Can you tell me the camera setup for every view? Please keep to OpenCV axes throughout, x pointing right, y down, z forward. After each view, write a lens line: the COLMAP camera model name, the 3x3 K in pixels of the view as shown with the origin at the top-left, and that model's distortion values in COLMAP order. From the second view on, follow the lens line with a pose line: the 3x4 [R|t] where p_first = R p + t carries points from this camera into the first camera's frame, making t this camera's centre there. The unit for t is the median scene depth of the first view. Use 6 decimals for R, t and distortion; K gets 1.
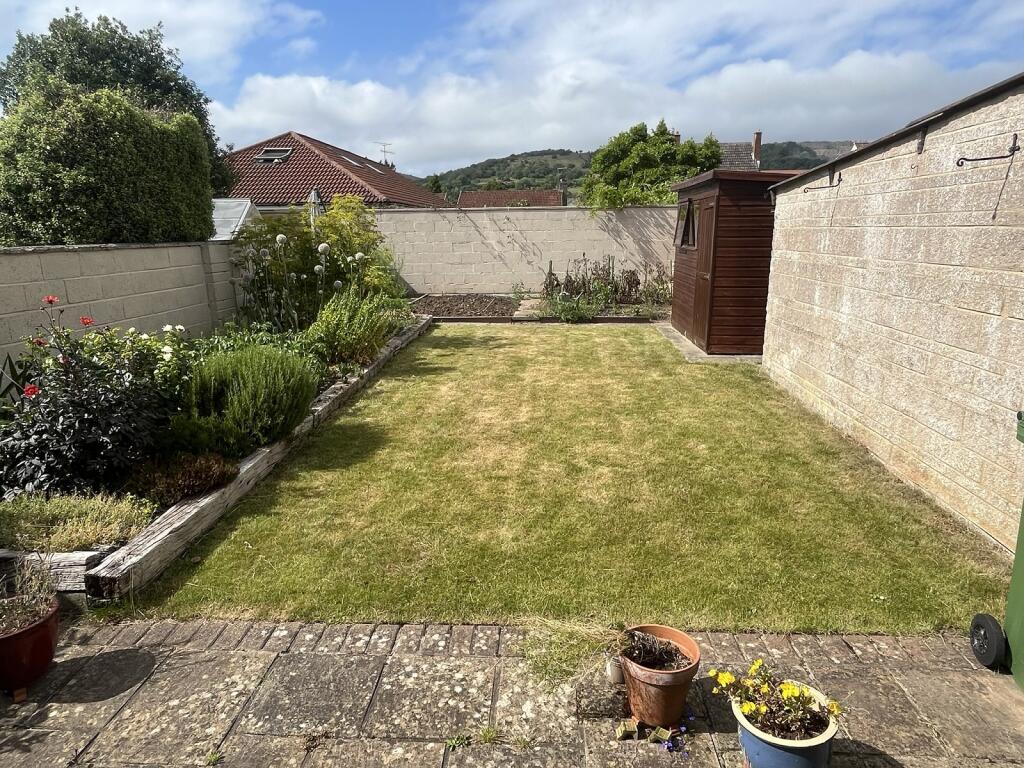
lens RADIAL K [[626.9, 0, 512.0], [0, 626.9, 384.0], [0, 0, 1]] dist [0.000714, -0.000415]
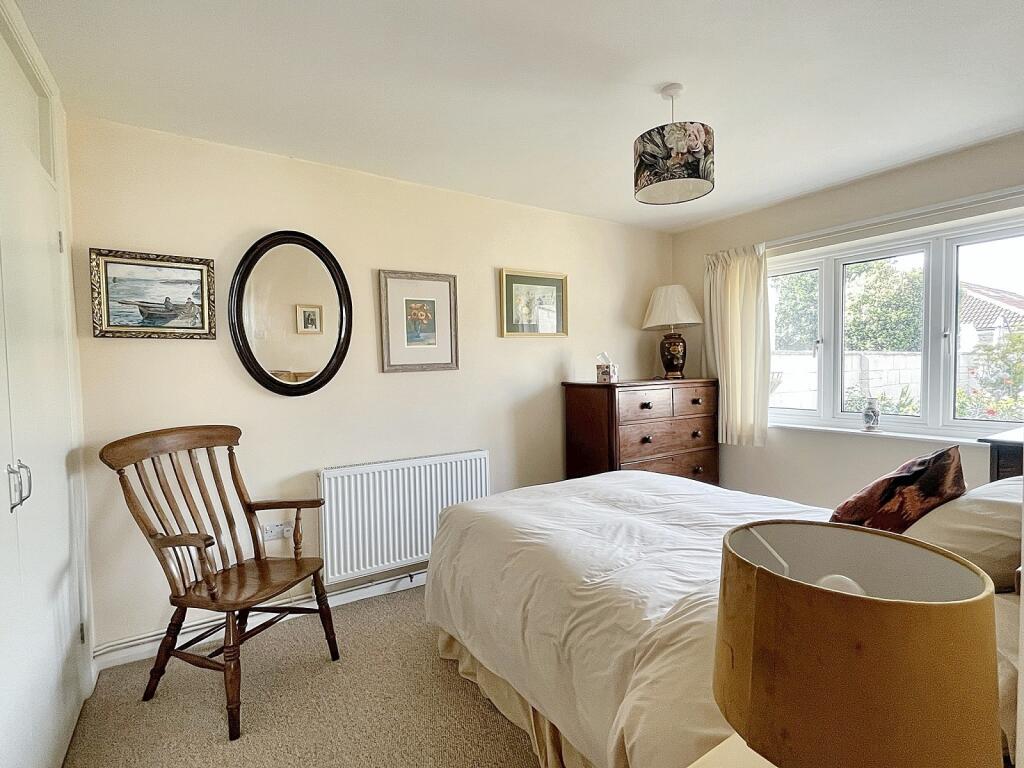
lens RADIAL K [[481.7, 0, 512.0], [0, 481.7, 384.0], [0, 0, 1]] dist [-0.002687, -0.000366]
pose [[0.598657, 0.028485, -0.800499, -0.320534], [-0.177692, 0.979190, -0.098044, 0.223204], [0.781048, 0.200937, 0.591261, -0.731487]]
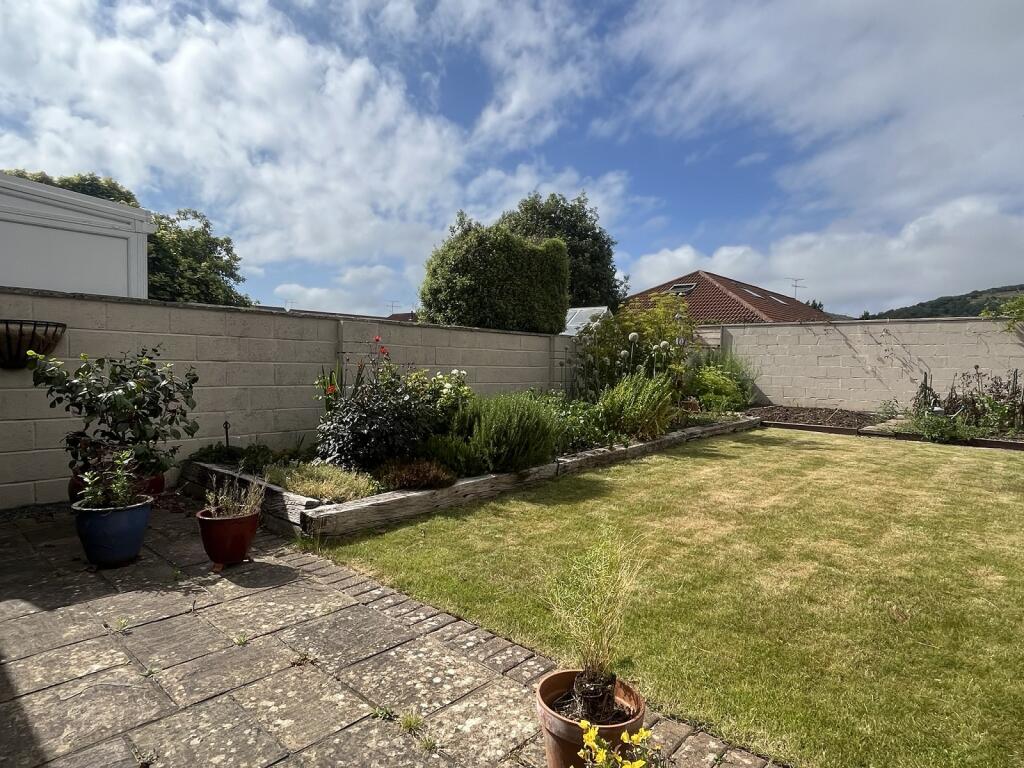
lens RADIAL K [[574.7, 0, 514.5], [0, 574.7, 383.8], [0, 0, 1]] dist [-0.001251, -0.001934]
pose [[0.782464, 0.052175, -0.620506, 0.256526], [-0.179048, 0.973253, -0.143946, 0.075044], [0.596399, 0.223733, 0.770877, 0.145001]]
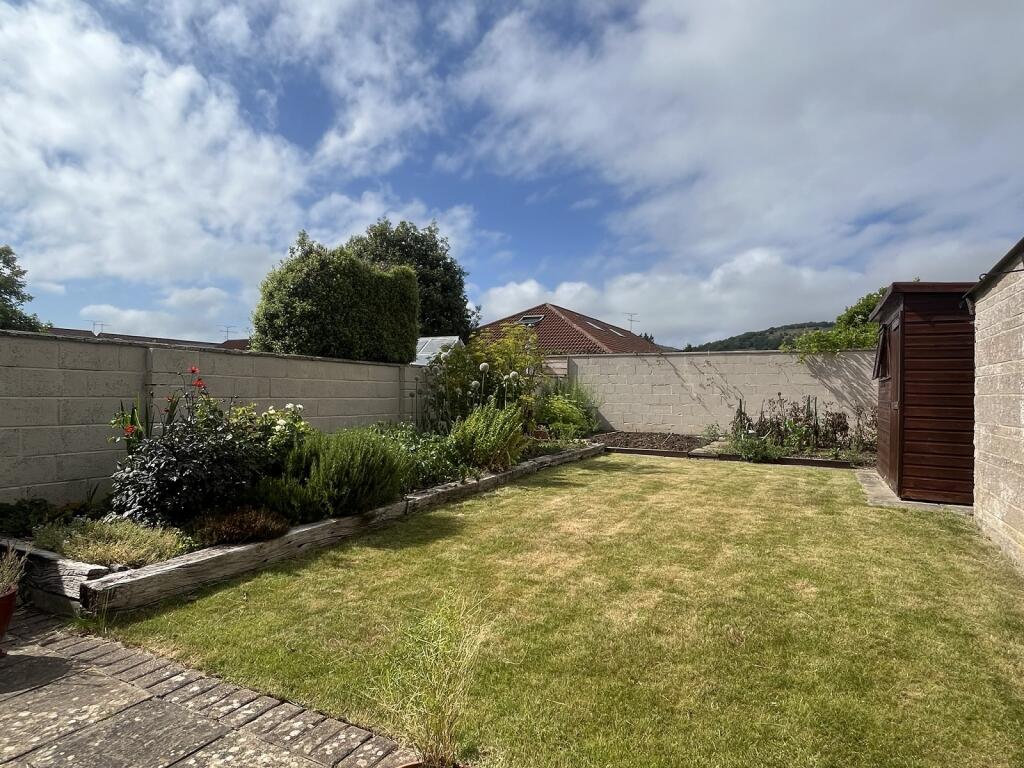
lens RADIAL K [[574.7, 0, 514.5], [0, 574.7, 383.8], [0, 0, 1]] dist [-0.001251, -0.001934]
pose [[0.913076, 0.017175, -0.407428, 0.243374], [-0.120954, 0.965558, -0.230364, 0.060695], [0.389439, 0.259620, 0.883705, 0.180471]]
